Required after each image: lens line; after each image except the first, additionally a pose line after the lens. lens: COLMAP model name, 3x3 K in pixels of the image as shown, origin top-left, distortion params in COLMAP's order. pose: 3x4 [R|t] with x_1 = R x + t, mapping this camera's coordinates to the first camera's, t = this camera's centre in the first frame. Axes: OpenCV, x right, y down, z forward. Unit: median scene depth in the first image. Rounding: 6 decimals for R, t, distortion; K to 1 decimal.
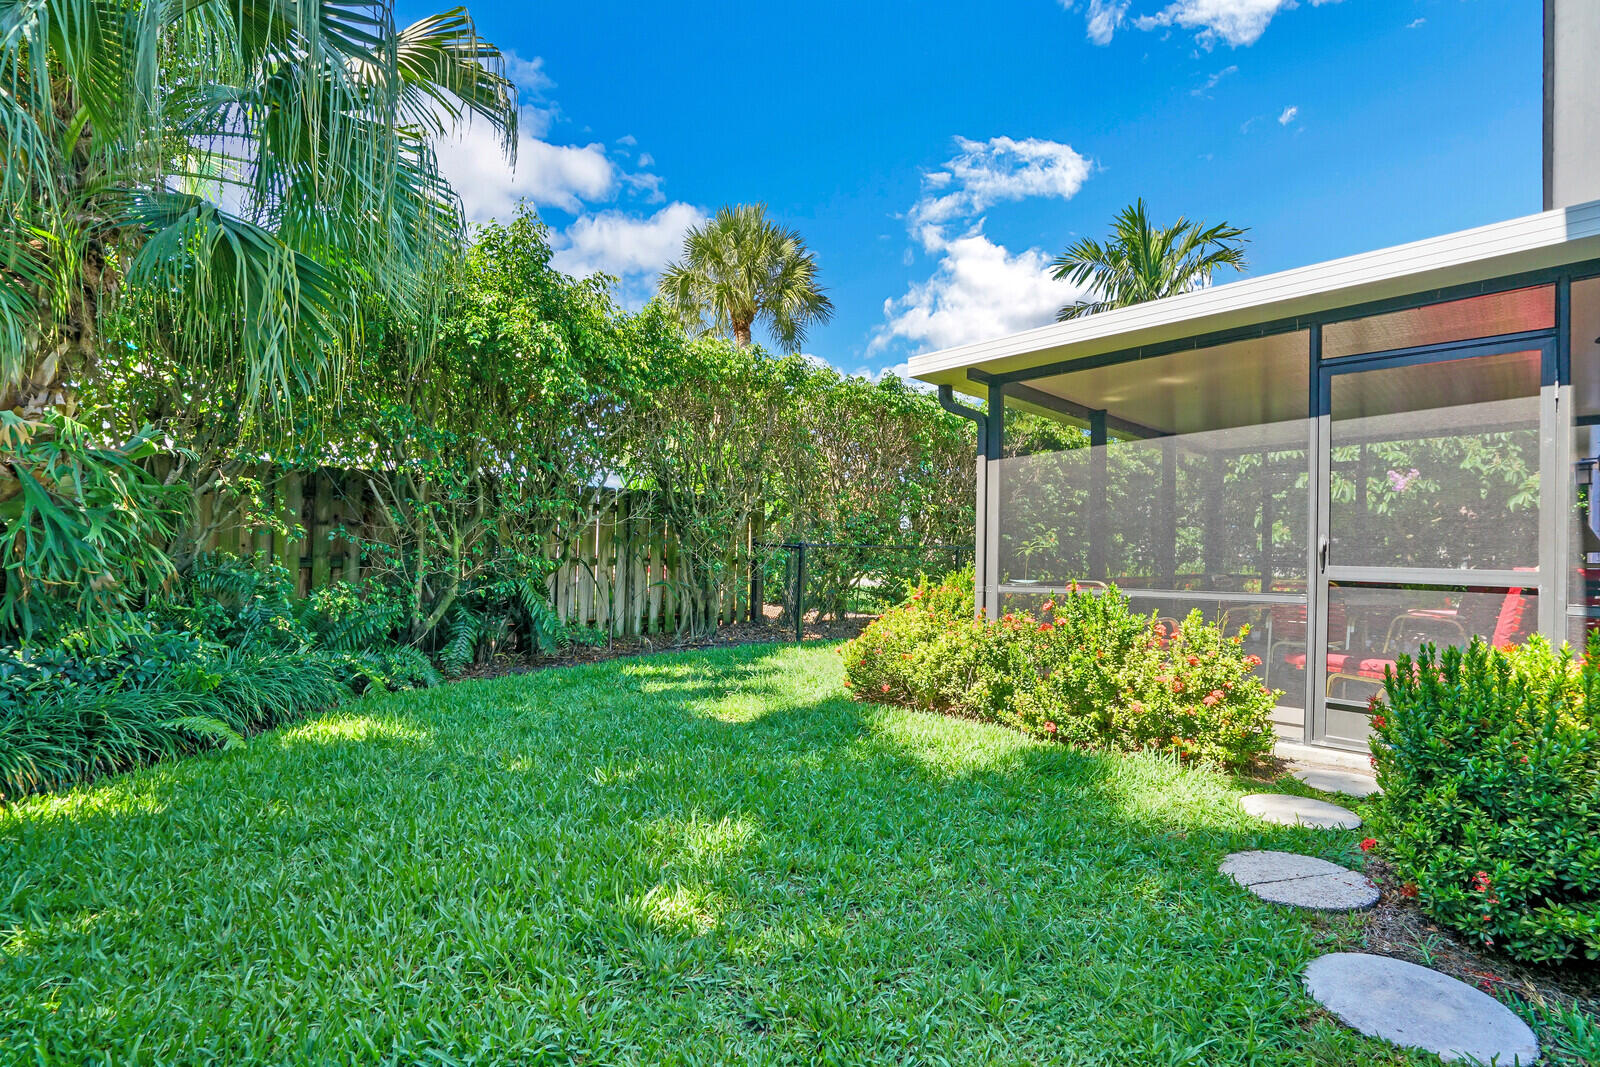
lens RADIAL K [[752.3, 0, 790.9], [0, 752.3, 545.3], [0, 0, 1]] dist [-0.015060, 0.005274]
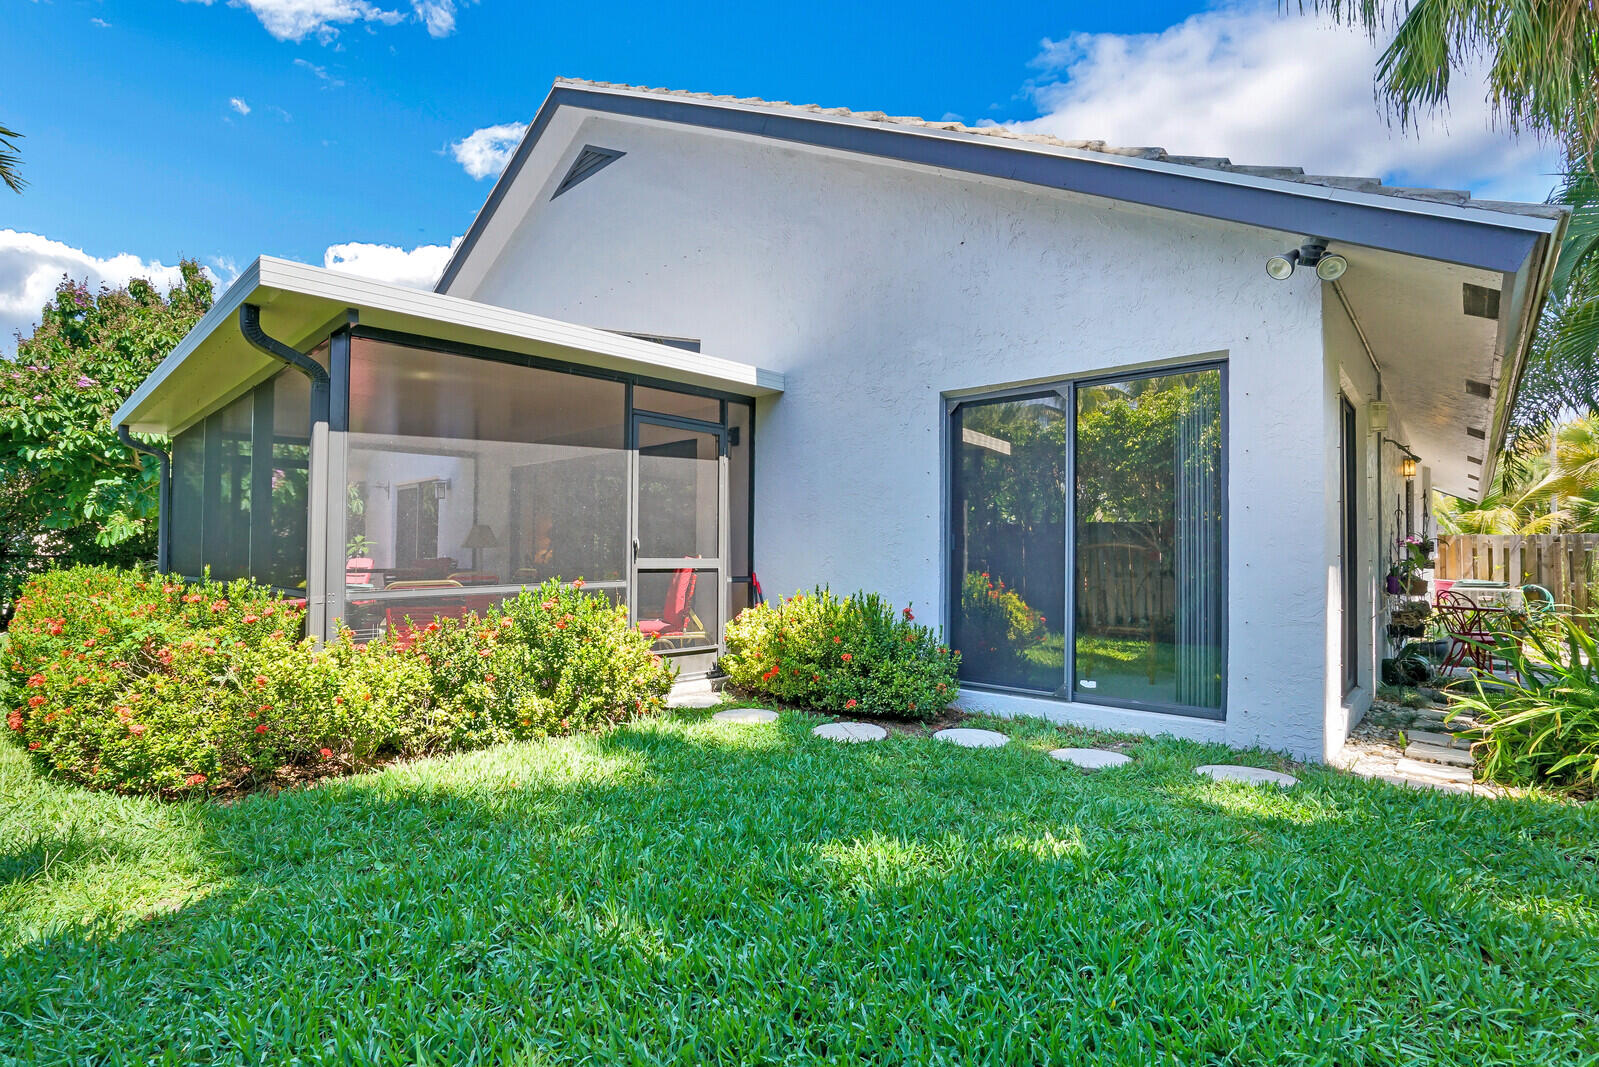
lens RADIAL K [[751.9, 0, 794.6], [0, 751.9, 550.9], [0, 0, 1]] dist [-0.015060, 0.005274]
pose [[-0.041769, -0.010397, 0.999073, -0.691001], [-0.006148, 0.999930, 0.010148, -0.002589], [-0.999108, -0.005718, -0.041830, 0.759487]]
